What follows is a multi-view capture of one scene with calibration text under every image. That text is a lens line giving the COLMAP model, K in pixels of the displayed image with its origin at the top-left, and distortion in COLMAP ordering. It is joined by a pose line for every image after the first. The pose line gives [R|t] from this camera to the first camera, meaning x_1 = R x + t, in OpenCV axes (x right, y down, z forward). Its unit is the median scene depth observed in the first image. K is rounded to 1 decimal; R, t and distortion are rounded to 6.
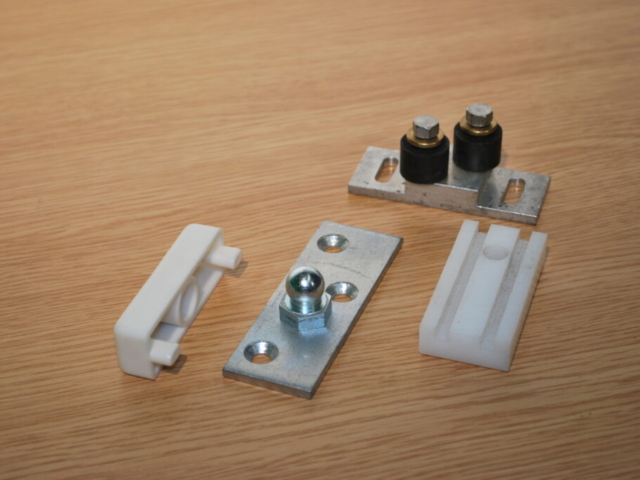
lens RADIAL K [[1408.4, 0, 320.2], [0, 1408.4, 241.8], [0, 0, 1]] dist [0.017906, 0.000000]
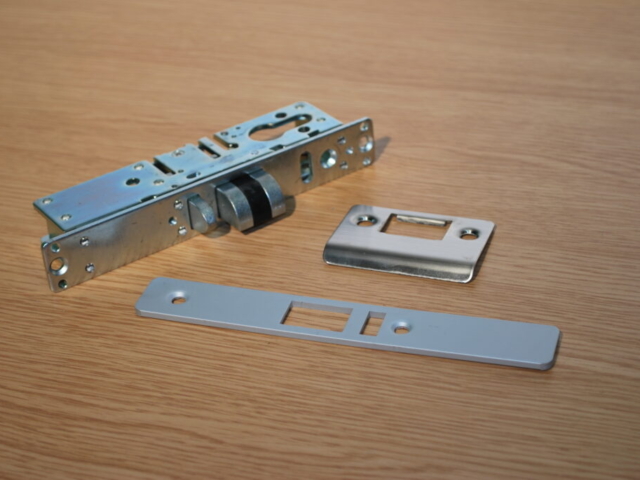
lens RADIAL K [[1408.4, 0, 322.2], [0, 1408.4, 238.0], [0, 0, 1]] dist [0.017906, 0.000000]
pose [[0.843219, 0.264298, -0.468111, 0.610348], [-0.282104, 0.958810, 0.033189, -0.004549], [0.457601, 0.104070, 0.883046, -0.001610]]
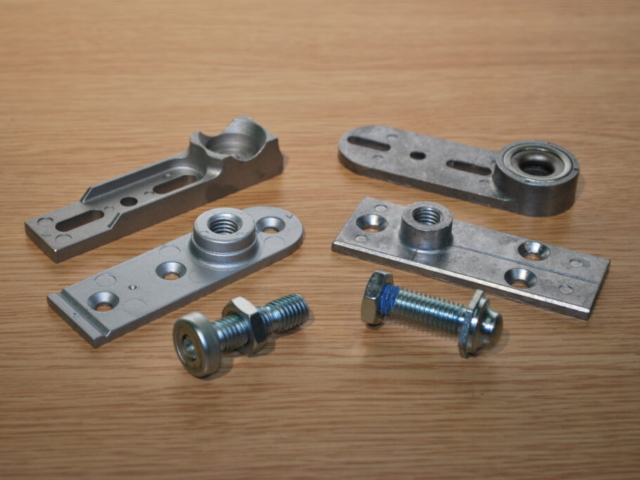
lens RADIAL K [[1390.8, 0, 320.0], [0, 1390.8, 240.0], [0, 0, 1]] dist [0.007432, 0.000000]
pose [[0.984268, 0.140280, -0.107412, 0.141740], [-0.141533, 0.989925, -0.004094, 0.030597], [0.105755, 0.019232, 0.994206, 0.029522]]
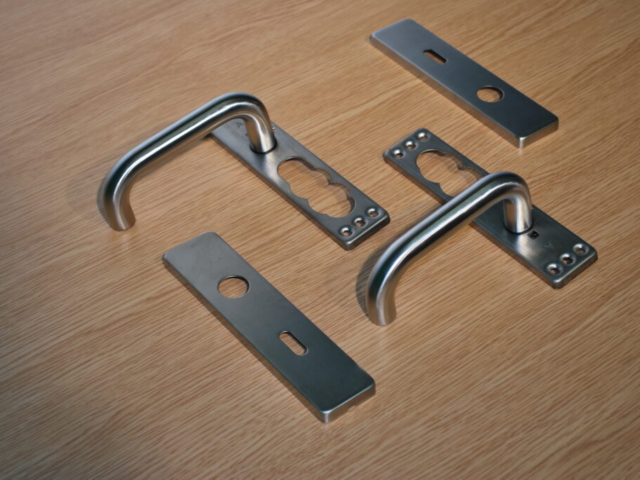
lens RADIAL K [[1299.9, 0, 319.9], [0, 1299.9, 240.4], [0, 0, 1]] dist [0.024892, 0.000000]
pose [[0.915373, -0.272711, 0.296176, -0.320497], [0.244165, 0.960954, 0.130195, -0.000001], [-0.320117, -0.046861, 0.946218, -0.705990]]
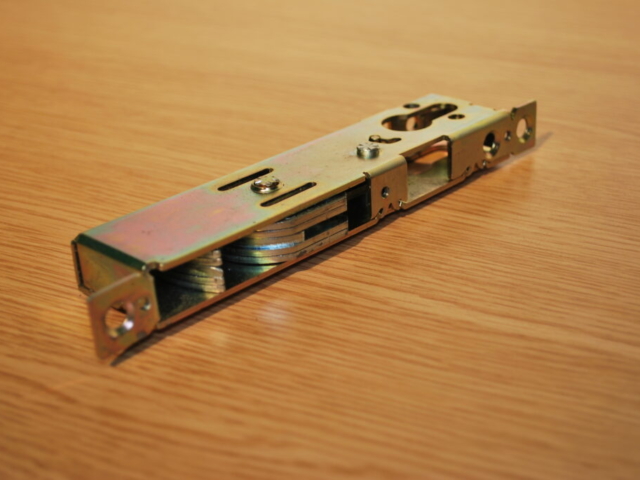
lens RADIAL K [[1086.6, 0, 319.0], [0, 1086.6, 241.1], [0, 0, 1]] dist [-0.019517, 0.000000]
pose [[0.772876, 0.300691, -0.558792, 0.494830], [-0.373690, 0.927382, -0.017824, 0.071080], [0.512854, 0.222590, 0.829116, 0.415521]]
